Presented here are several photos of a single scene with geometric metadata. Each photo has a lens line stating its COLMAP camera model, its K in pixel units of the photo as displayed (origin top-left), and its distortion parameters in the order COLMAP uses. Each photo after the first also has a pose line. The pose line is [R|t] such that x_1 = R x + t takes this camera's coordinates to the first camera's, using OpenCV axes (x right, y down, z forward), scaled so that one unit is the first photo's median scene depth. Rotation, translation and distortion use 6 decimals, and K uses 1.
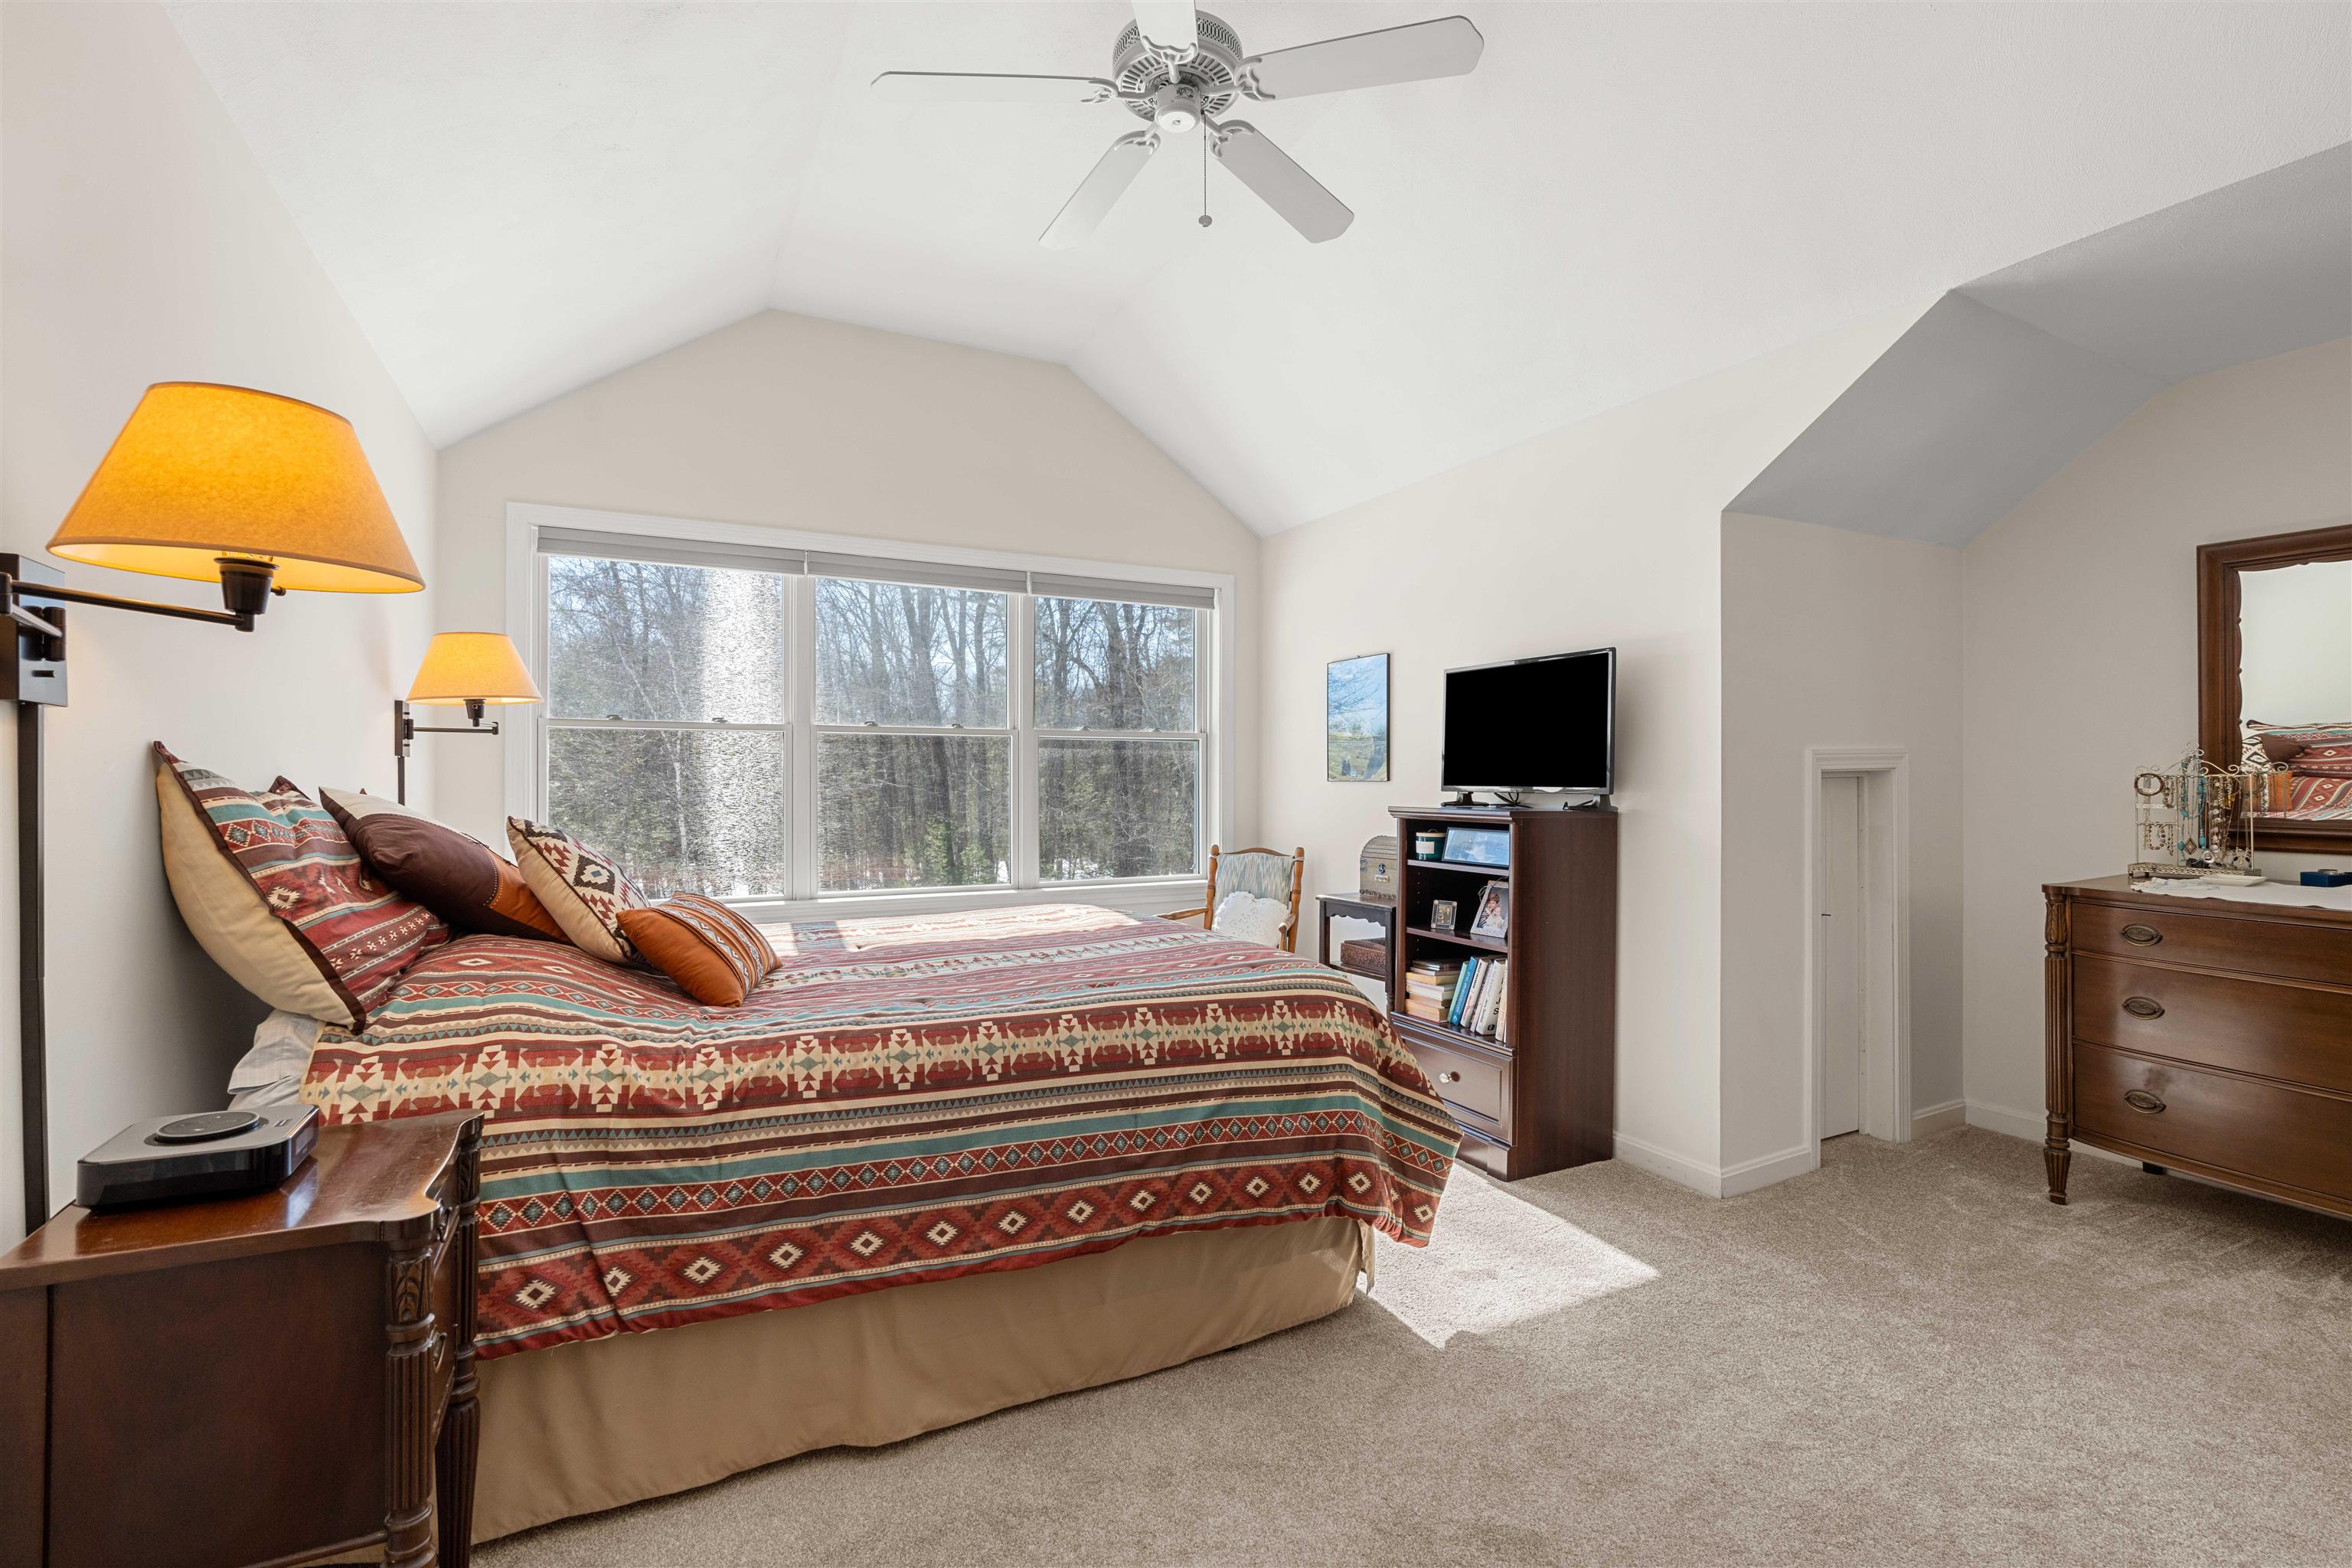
lens RADIAL K [[1063.7, 0, 1166.8], [0, 1063.7, 789.3], [0, 0, 1]] dist [-0.001848, -0.000784]
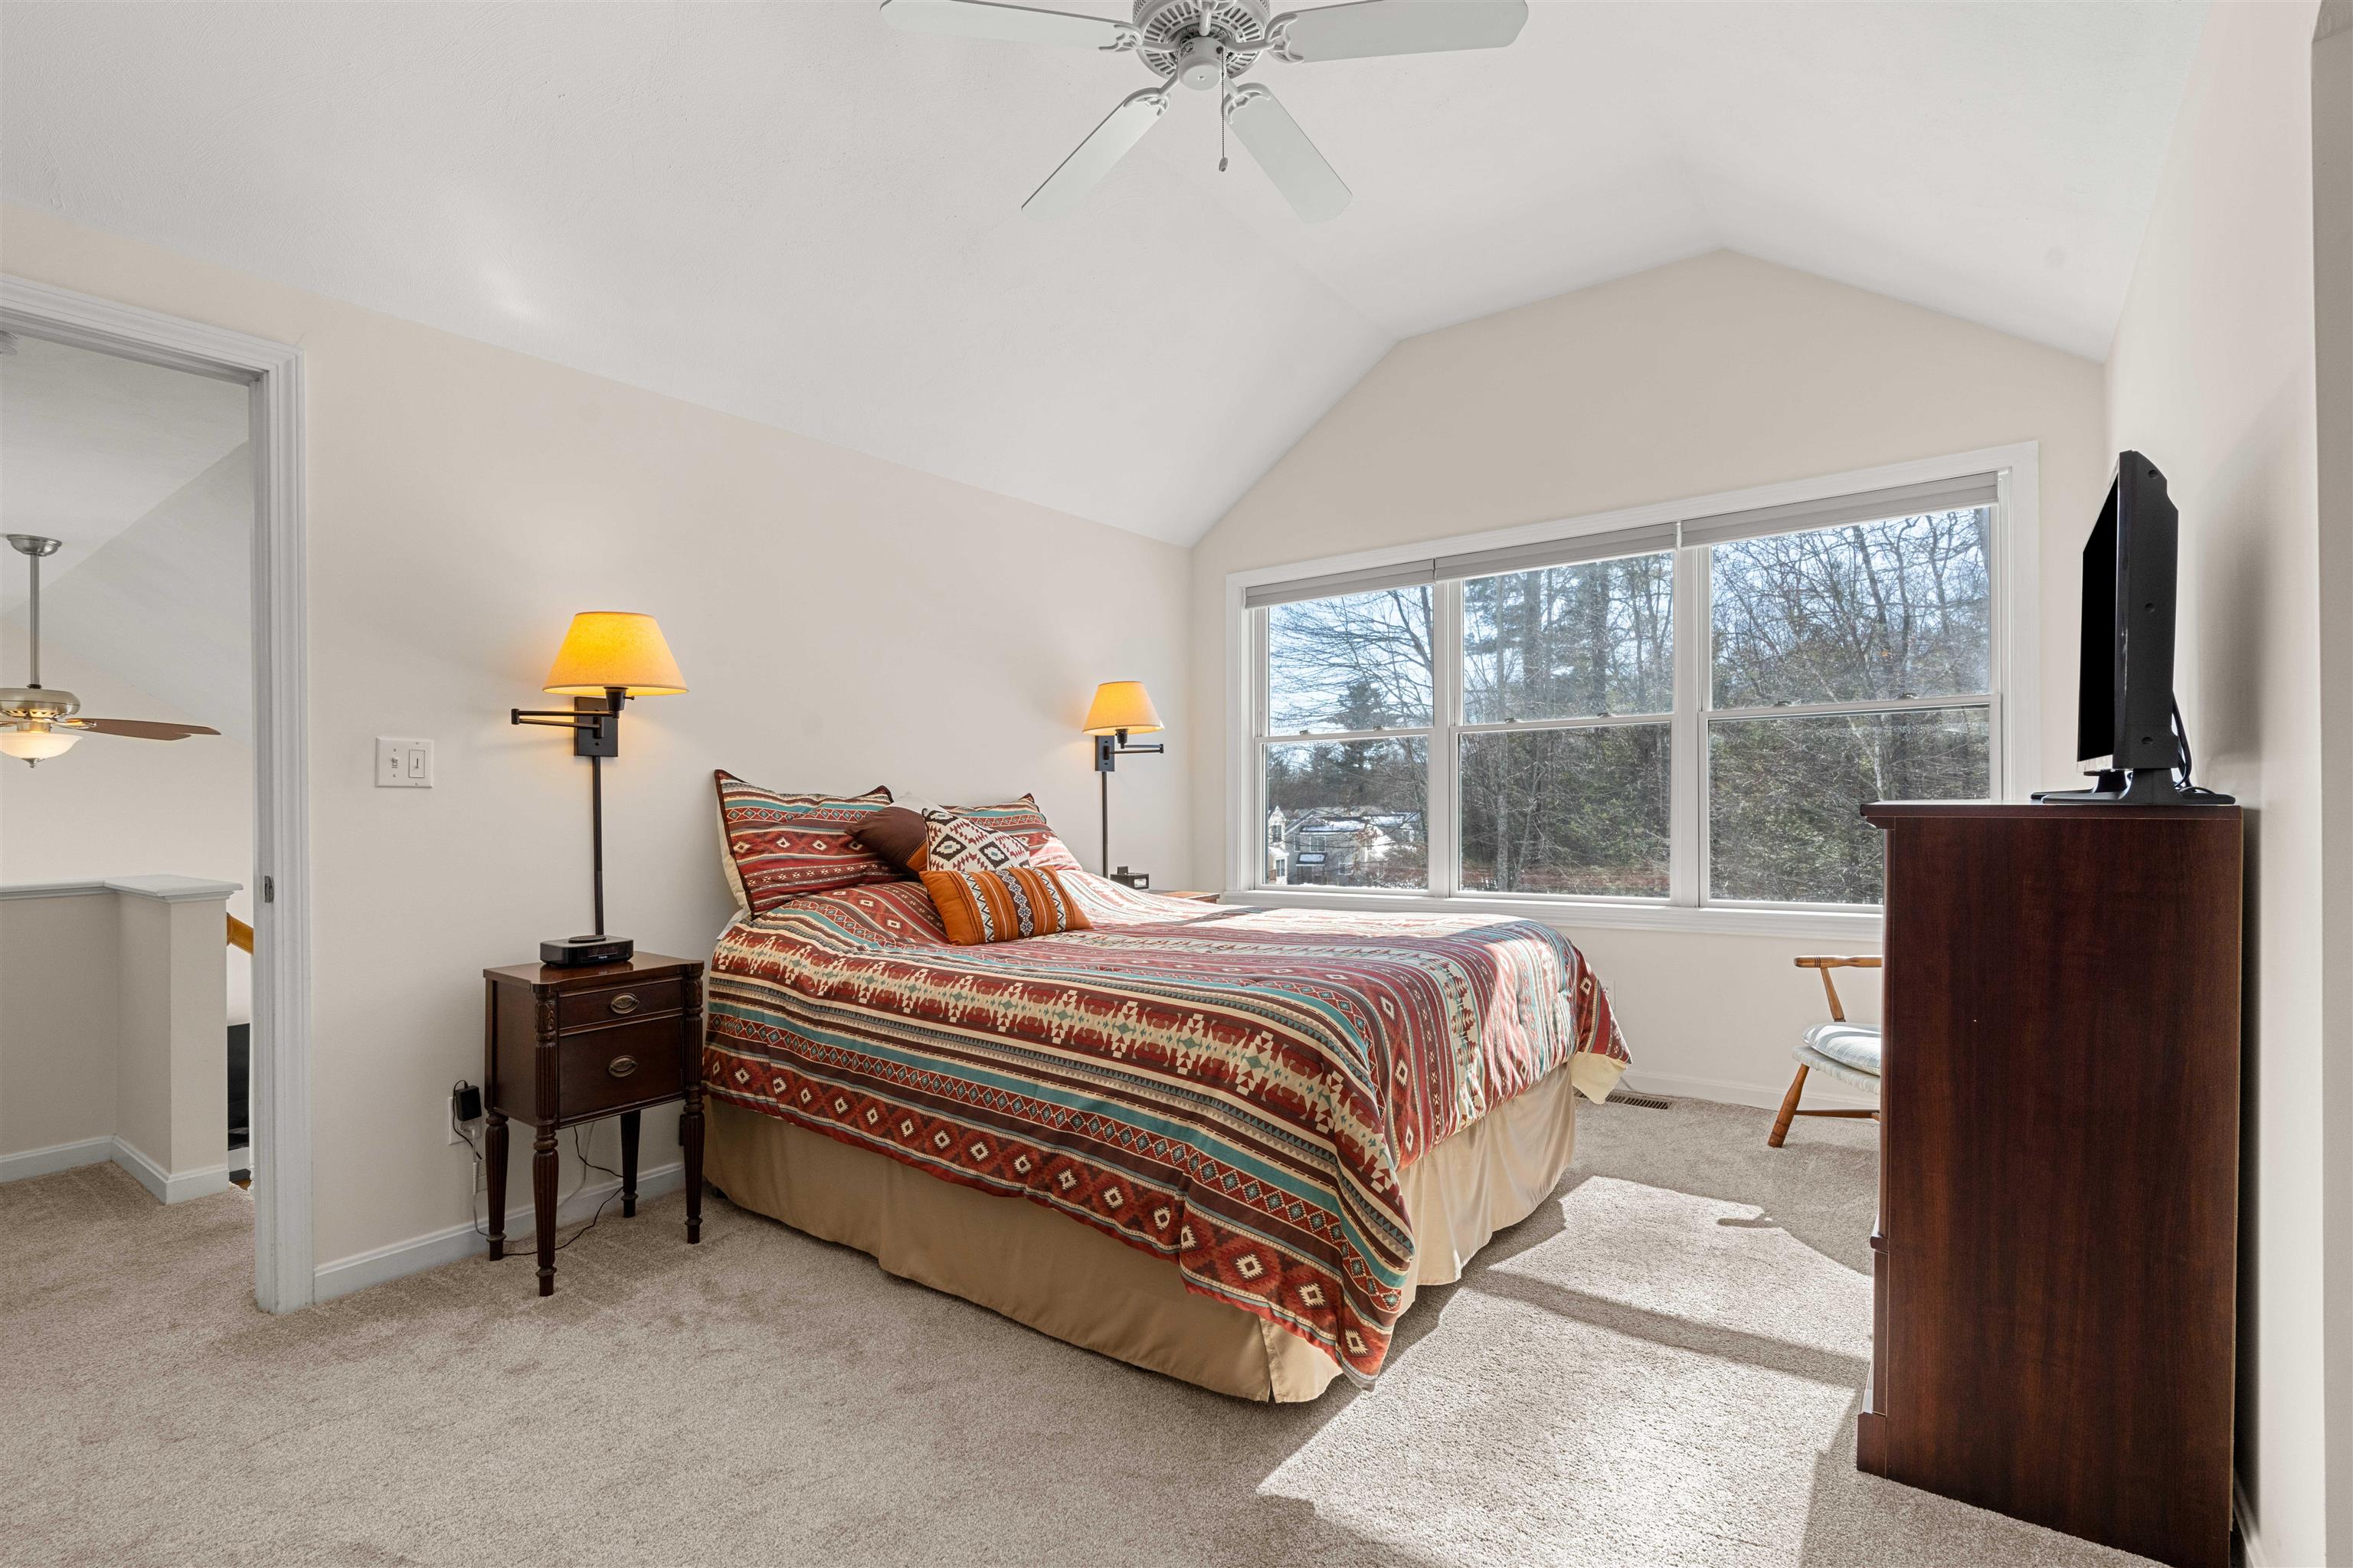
lens RADIAL K [[1064.2, 0, 1169.0], [0, 1064.2, 796.9], [0, 0, 1]] dist [-0.001848, -0.000784]
pose [[0.448401, -0.010896, -0.893766, 0.991155], [0.010766, 0.999919, -0.006789, 0.024480], [0.893768, -0.006579, 0.448482, 0.641353]]
